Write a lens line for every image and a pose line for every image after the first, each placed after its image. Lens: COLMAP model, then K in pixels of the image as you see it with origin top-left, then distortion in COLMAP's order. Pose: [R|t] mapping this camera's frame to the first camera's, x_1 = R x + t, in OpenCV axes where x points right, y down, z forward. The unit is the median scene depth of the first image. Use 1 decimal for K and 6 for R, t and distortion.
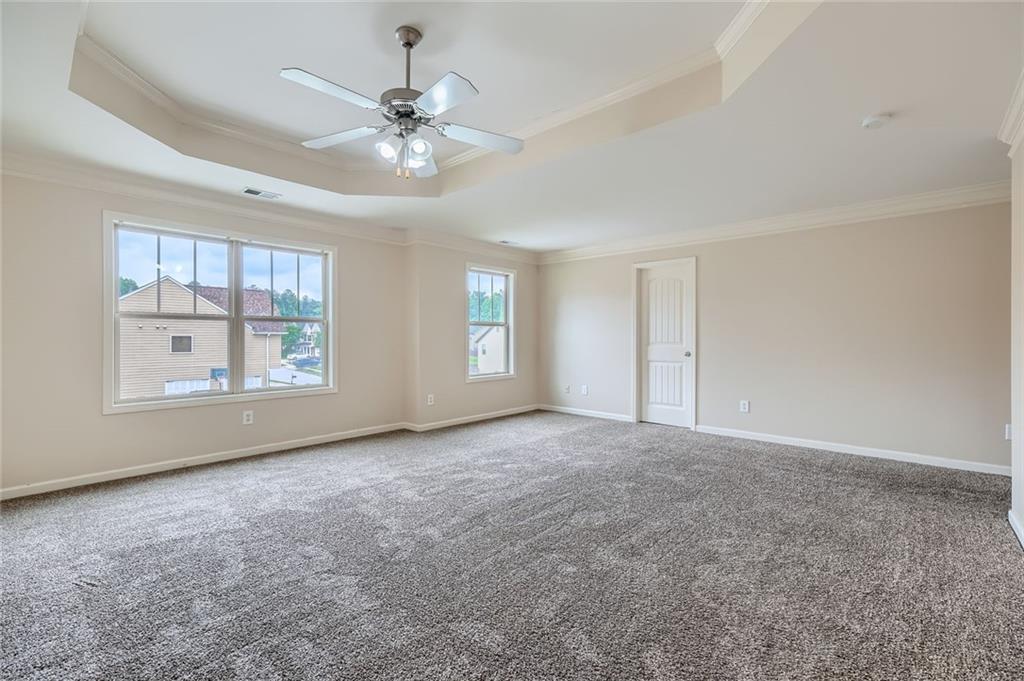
lens RADIAL K [[446.8, 0, 505.3], [0, 446.8, 344.6], [0, 0, 1]] dist [0.000893, -0.000062]
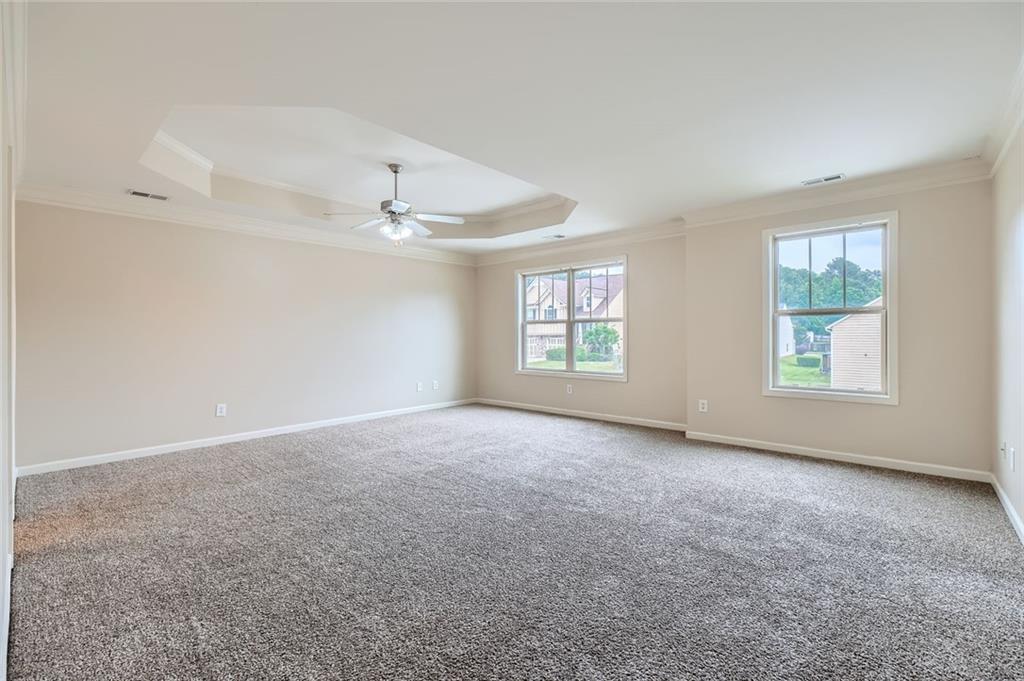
lens RADIAL K [[446.8, 0, 502.8], [0, 446.8, 334.8], [0, 0, 1]] dist [0.000893, -0.000062]
pose [[0.012758, -0.002211, -0.999916, 0.593833], [-0.011406, 0.999932, -0.002357, -0.006360], [0.999854, 0.011435, 0.012732, 0.528216]]
